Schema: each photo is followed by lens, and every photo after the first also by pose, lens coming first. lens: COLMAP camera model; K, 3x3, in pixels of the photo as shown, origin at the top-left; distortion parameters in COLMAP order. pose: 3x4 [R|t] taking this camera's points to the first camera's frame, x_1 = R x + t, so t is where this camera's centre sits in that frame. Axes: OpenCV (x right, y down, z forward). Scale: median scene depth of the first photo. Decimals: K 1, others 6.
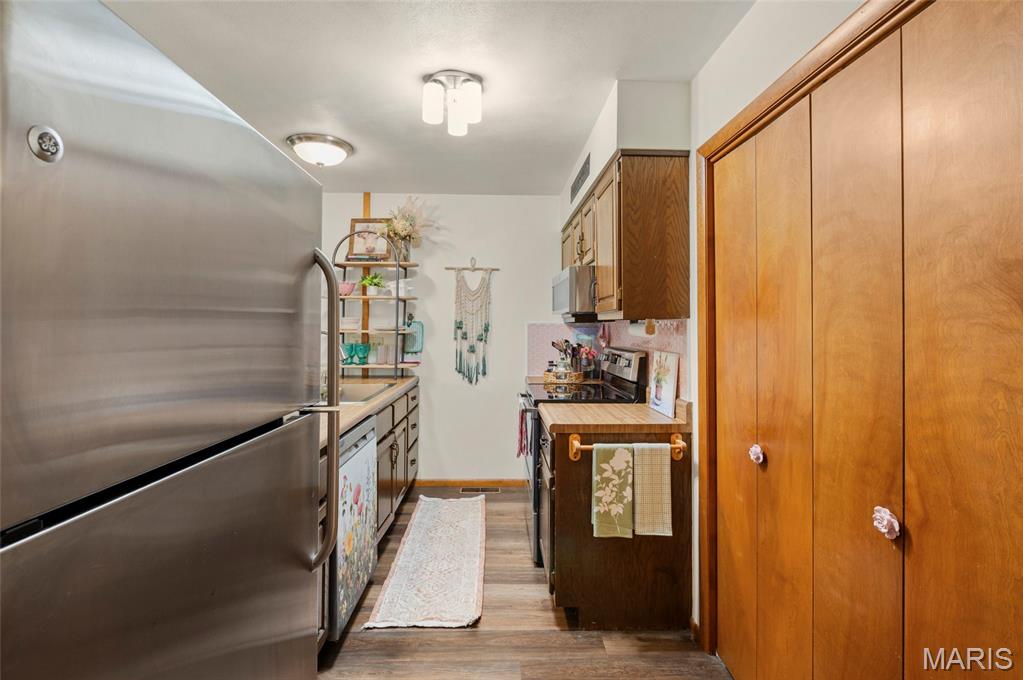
lens RADIAL K [[466.9, 0, 511.3], [0, 466.9, 317.7], [0, 0, 1]] dist [-0.020186, -0.000020]
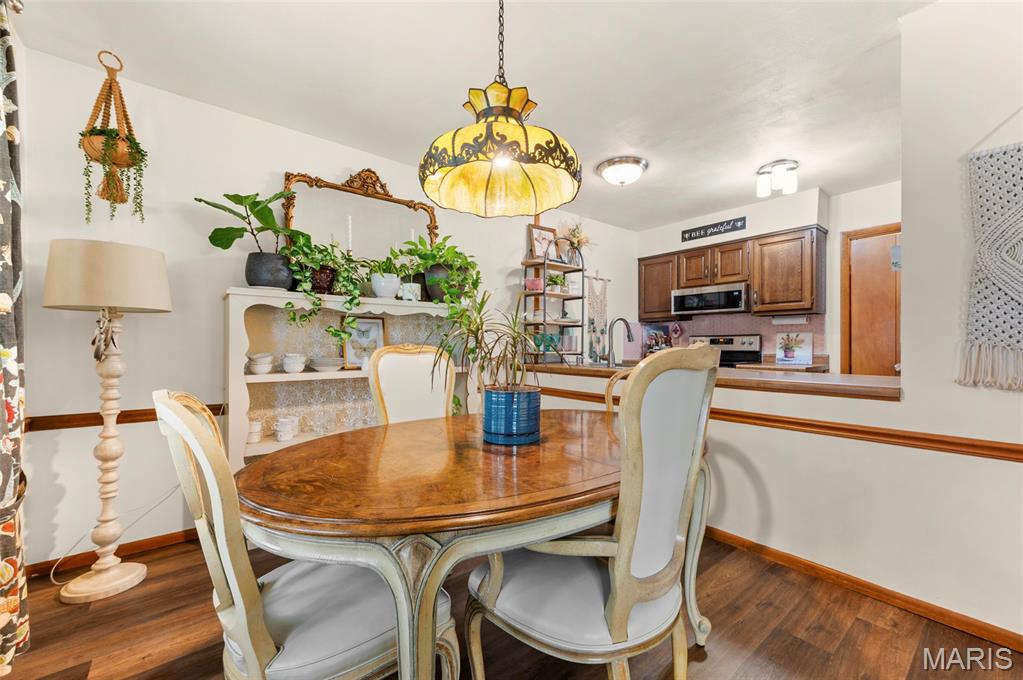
lens RADIAL K [[420.6, 0, 531.8], [0, 420.6, 346.9], [0, 0, 1]] dist [0.009812, 0.000079]
pose [[0.774640, -0.008720, 0.632343, -0.990788], [-0.006145, 0.999754, 0.021315, 0.063524], [-0.632373, -0.020397, 0.774395, 0.205742]]
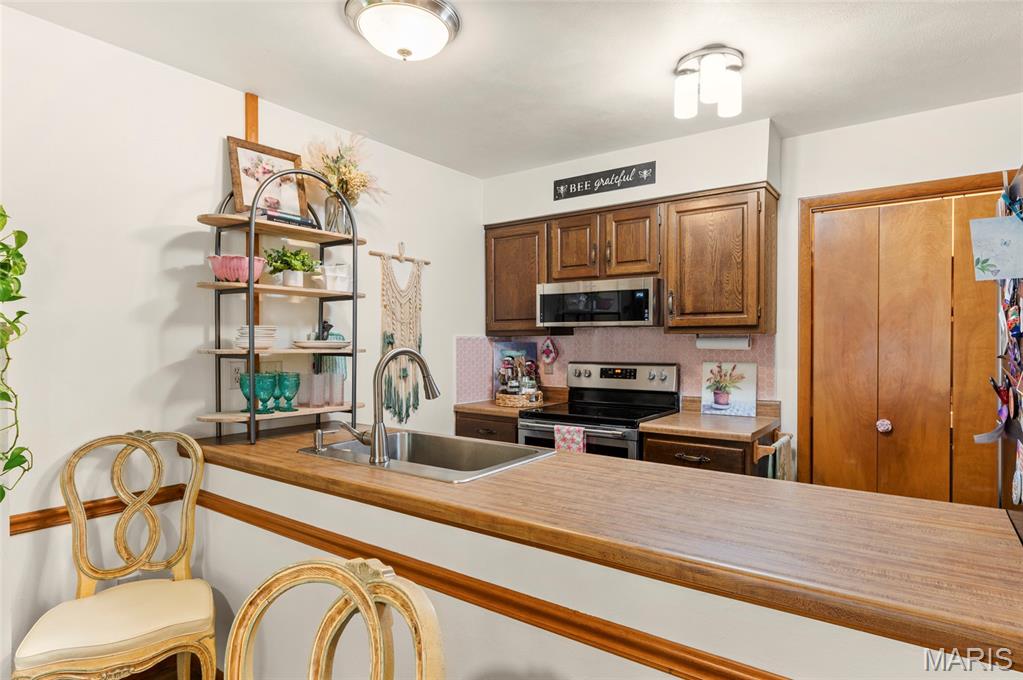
lens RADIAL K [[561.4, 0, 533.6], [0, 561.4, 348.2], [0, 0, 1]] dist [-0.001230, -0.000777]
pose [[0.592936, -0.015655, 0.805097, -0.656402], [-0.011142, 0.999556, 0.027643, 0.003740], [-0.805173, -0.025361, 0.592498, 0.350381]]
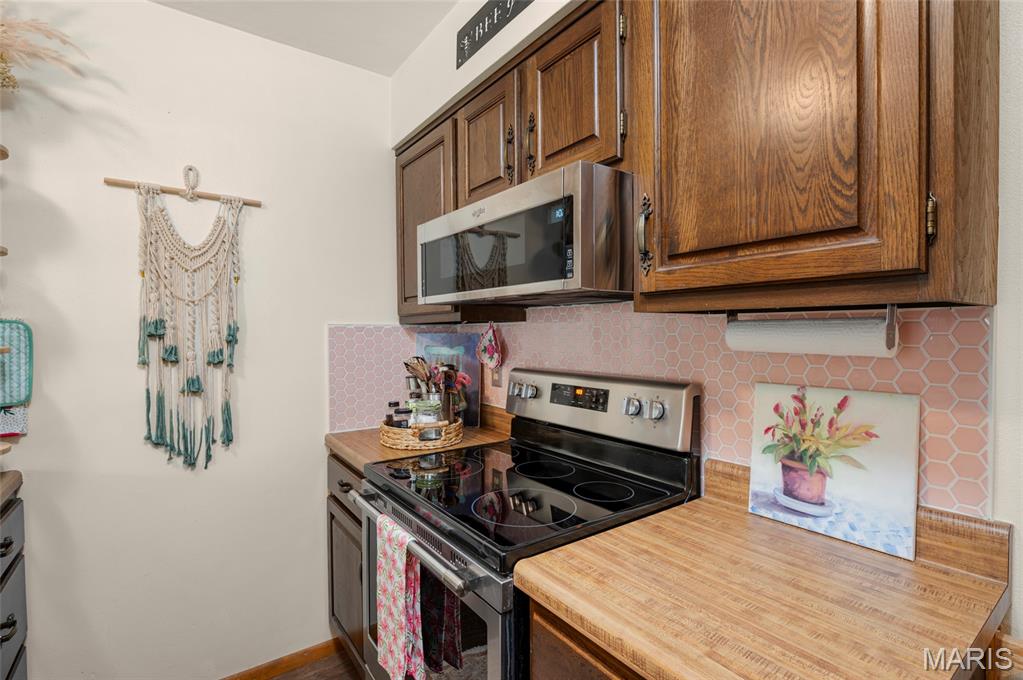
lens RADIAL K [[473.1, 0, 511.5], [0, 473.1, 340.0], [0, 0, 1]] dist [-0.008905, -0.000211]
pose [[0.827019, -0.016128, 0.561943, -0.086438], [-0.003829, 0.999404, 0.034319, 0.010015], [-0.562161, -0.030534, 0.826464, 0.498955]]
